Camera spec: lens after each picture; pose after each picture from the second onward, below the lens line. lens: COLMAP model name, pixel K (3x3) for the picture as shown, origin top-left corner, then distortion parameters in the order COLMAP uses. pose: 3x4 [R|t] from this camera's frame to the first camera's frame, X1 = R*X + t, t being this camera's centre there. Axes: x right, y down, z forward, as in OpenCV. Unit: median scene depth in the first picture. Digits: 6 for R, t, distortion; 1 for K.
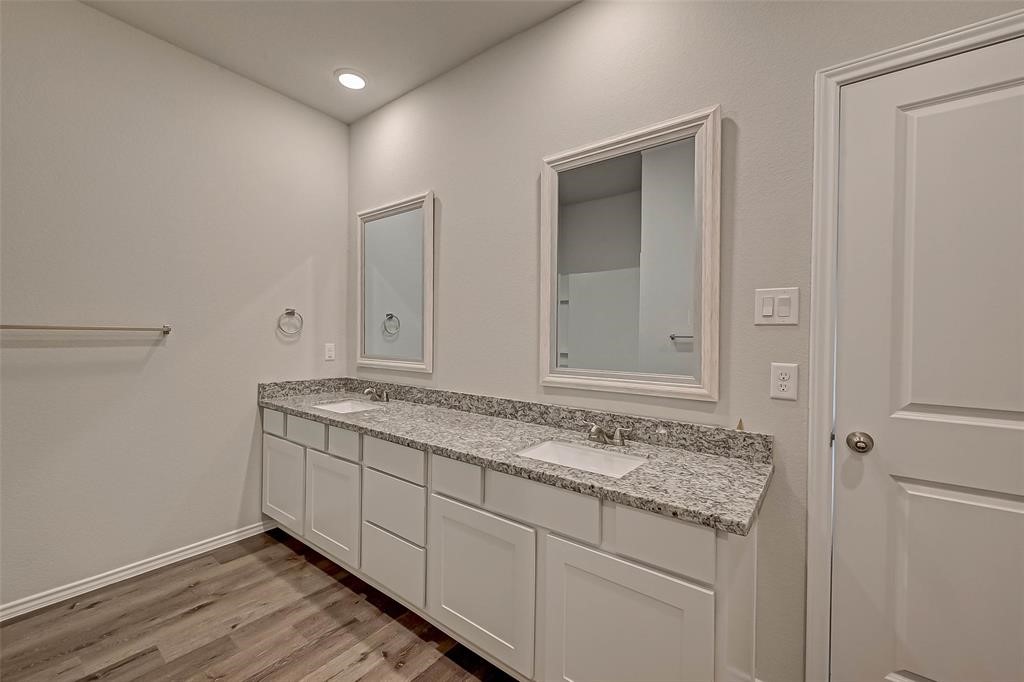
lens RADIAL K [[416.8, 0, 512.0], [0, 416.8, 341.0], [0, 0, 1]] dist [-0.000285, -0.000018]
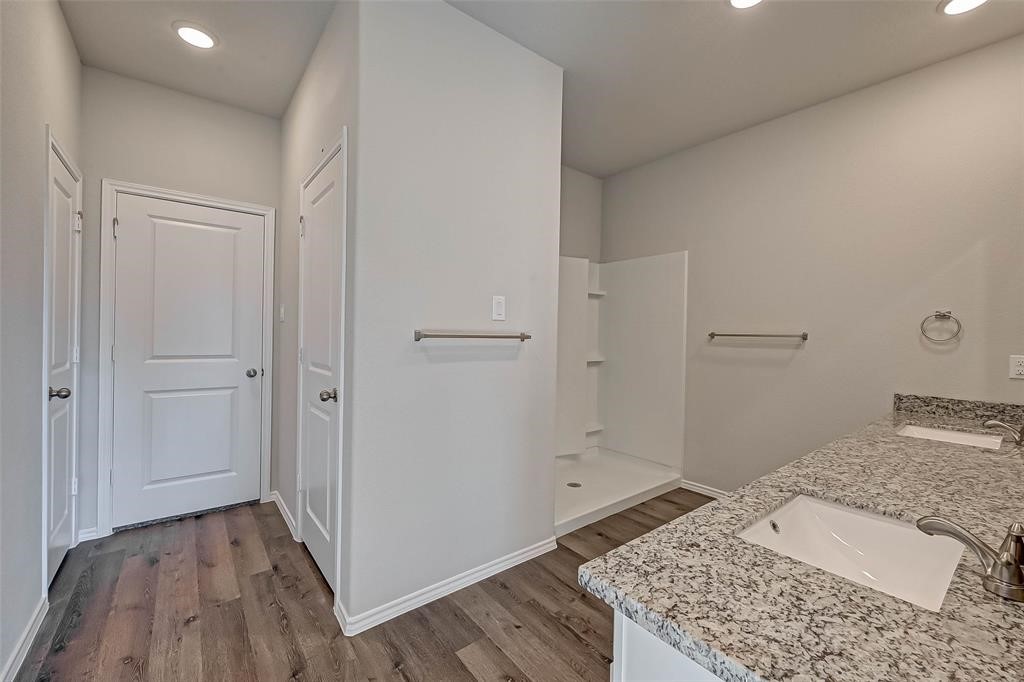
lens RADIAL K [[416.8, 0, 512.0], [0, 416.8, 341.0], [0, 0, 1]] dist [-0.000285, -0.000018]
pose [[-0.253734, -0.003103, -0.967269, 0.952523], [-0.029873, 0.999543, 0.004630, 0.010877], [0.966813, 0.030069, -0.253711, 0.751123]]
